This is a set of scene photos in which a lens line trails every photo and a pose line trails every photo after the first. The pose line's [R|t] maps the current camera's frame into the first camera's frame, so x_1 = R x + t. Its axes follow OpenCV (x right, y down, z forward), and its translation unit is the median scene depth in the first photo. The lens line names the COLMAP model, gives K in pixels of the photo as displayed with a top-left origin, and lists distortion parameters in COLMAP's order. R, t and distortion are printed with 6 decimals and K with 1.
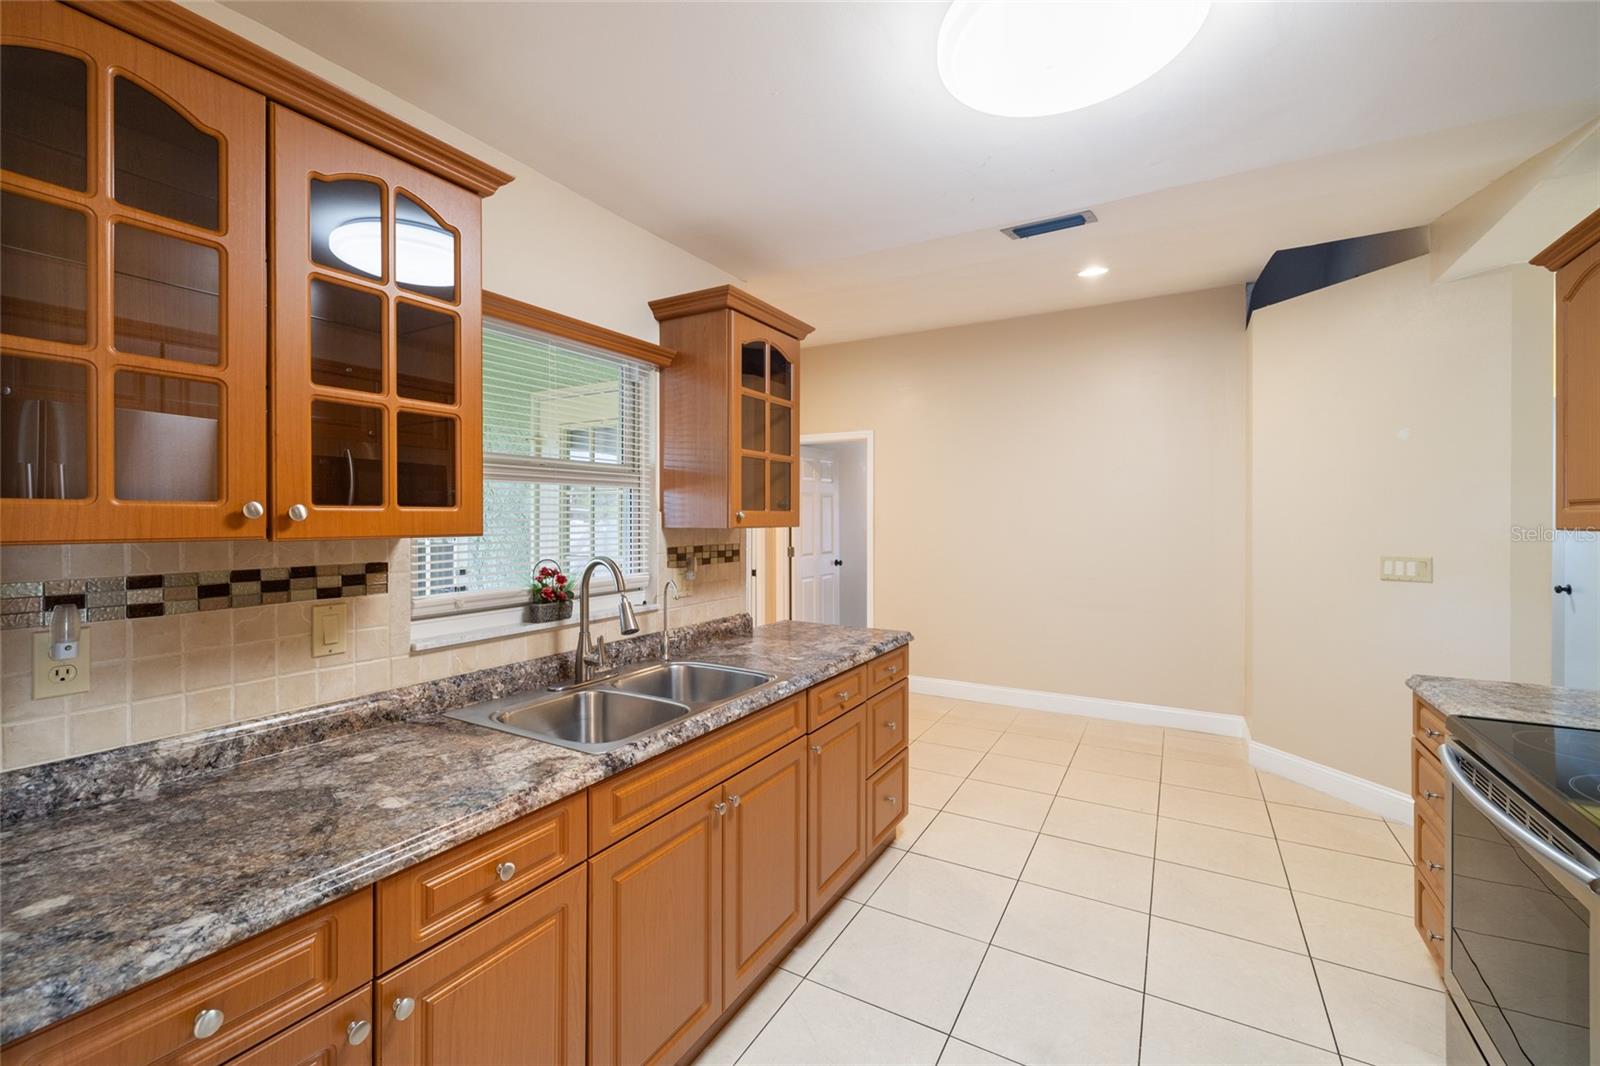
lens RADIAL K [[669.5, 0, 790.5], [0, 669.5, 522.8], [0, 0, 1]] dist [-0.000266, 0.000284]
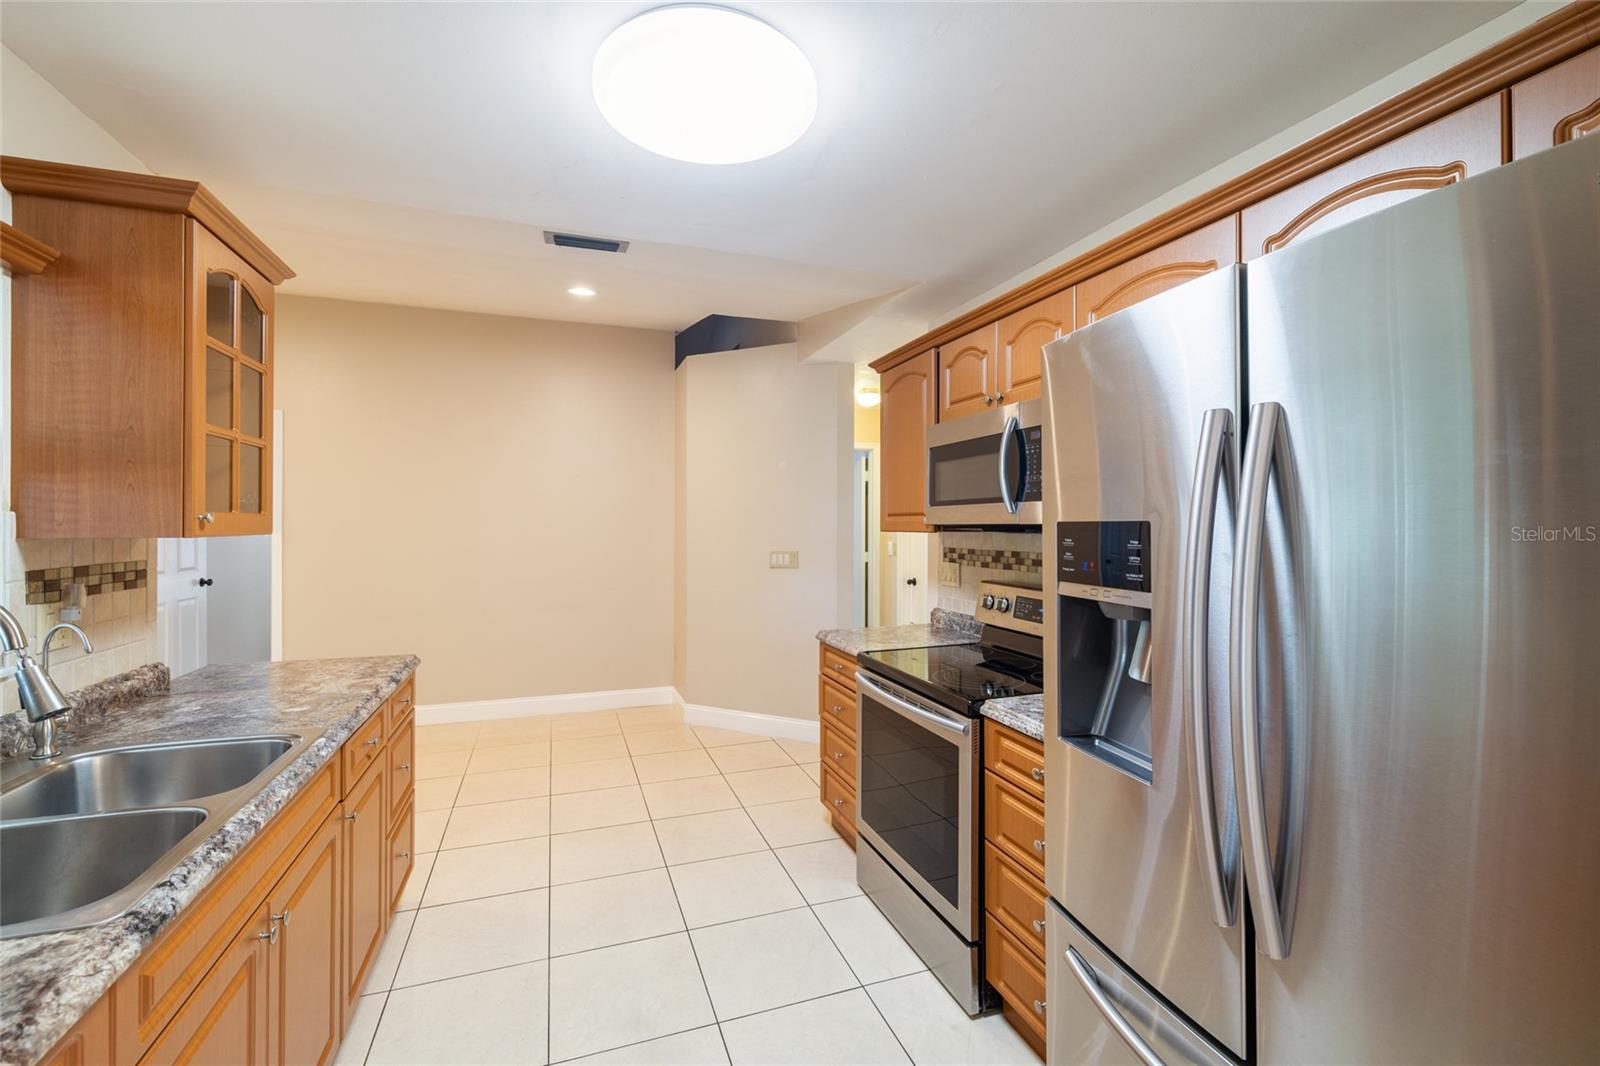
lens RADIAL K [[669.5, 0, 786.7], [0, 669.5, 522.1], [0, 0, 1]] dist [-0.000266, 0.000284]
pose [[0.648142, 0.003008, 0.761514, -0.234814], [0.002259, 0.999980, -0.005872, -0.002343], [-0.761516, 0.005526, 0.648122, 0.103416]]
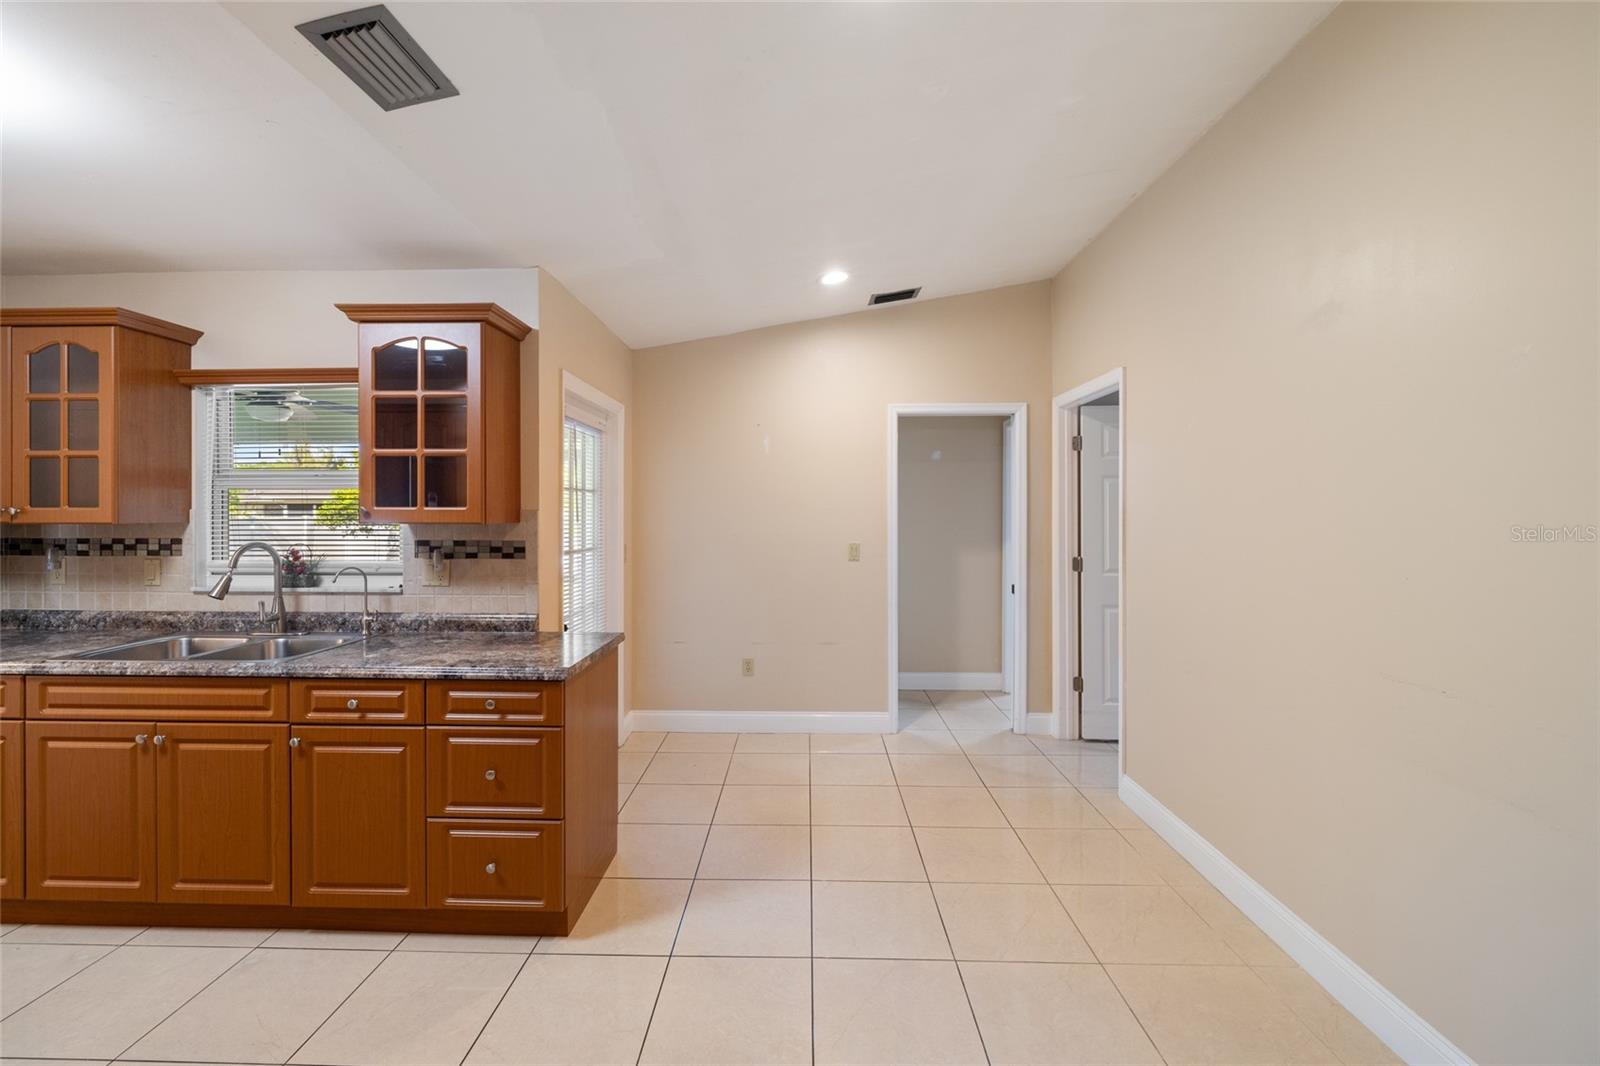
lens RADIAL K [[669.5, 0, 790.2], [0, 669.5, 520.2], [0, 0, 1]] dist [-0.000266, 0.000284]
pose [[0.477733, 0.005148, -0.878490, 1.306497], [-0.008198, 0.999965, 0.001401, -0.003739], [0.878467, 0.006533, 0.477759, 1.194654]]
